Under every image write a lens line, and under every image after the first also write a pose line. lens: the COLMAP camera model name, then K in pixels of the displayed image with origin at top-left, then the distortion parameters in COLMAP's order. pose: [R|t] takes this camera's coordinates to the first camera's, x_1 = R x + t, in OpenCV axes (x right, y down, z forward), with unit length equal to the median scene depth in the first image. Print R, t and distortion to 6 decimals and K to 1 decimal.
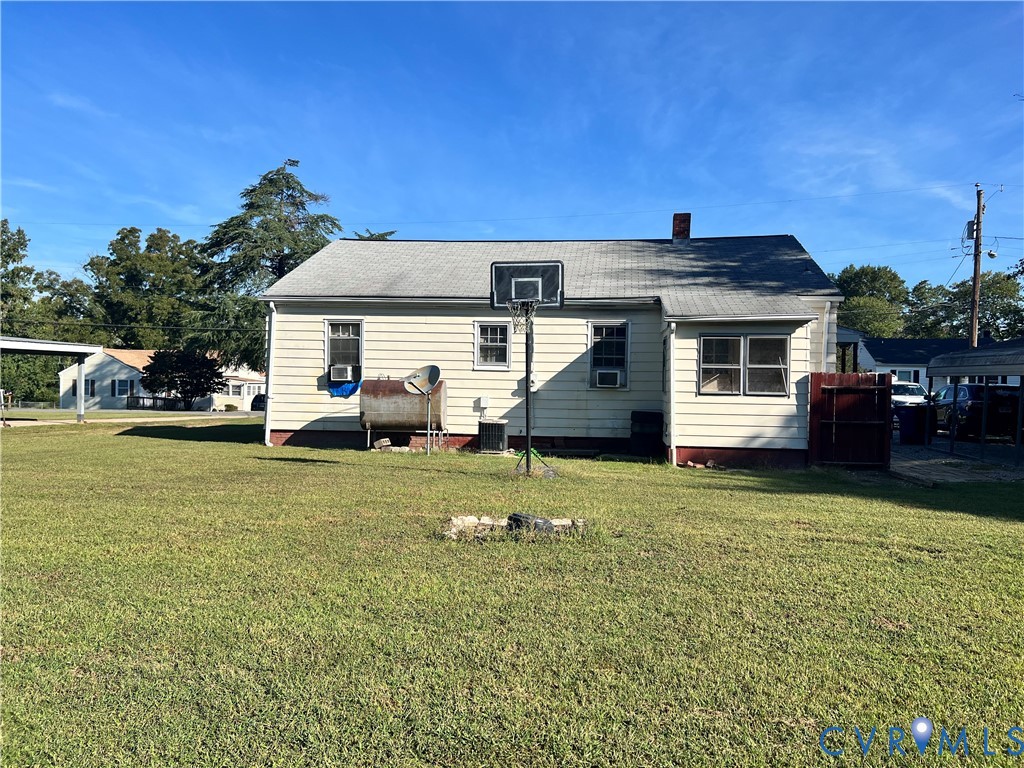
lens RADIAL K [[776.1, 0, 524.7], [0, 776.1, 387.8], [0, 0, 1]] dist [0.094323, -0.121151]
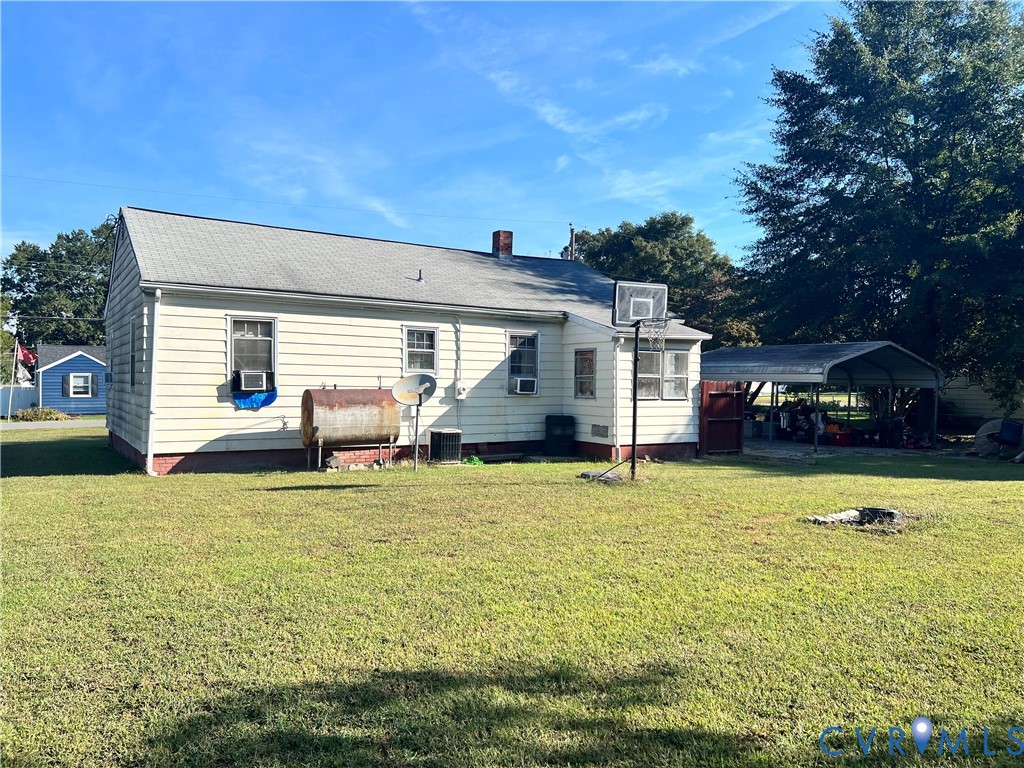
lens RADIAL K [[776.1, 0, 524.7], [0, 776.1, 387.8], [0, 0, 1]] dist [0.094323, -0.121151]
pose [[0.779841, -0.009253, 0.625909, -0.543382], [0.004828, 0.999950, 0.008767, -0.017762], [-0.625959, -0.003815, 0.779847, 0.169157]]
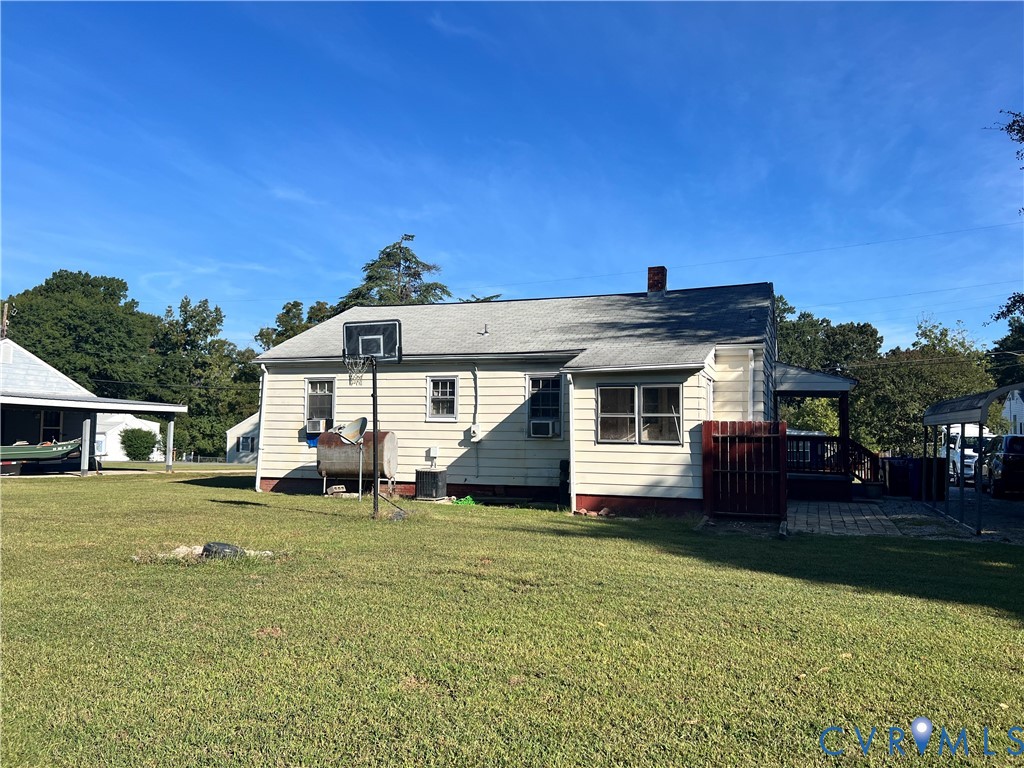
lens RADIAL K [[776.1, 0, 524.7], [0, 776.1, 387.8], [0, 0, 1]] dist [0.094323, -0.121151]
pose [[0.973415, -0.018555, -0.228295, 0.312997], [0.001742, 0.997285, -0.073624, 0.009473], [0.229041, 0.071269, 0.970804, -0.012039]]
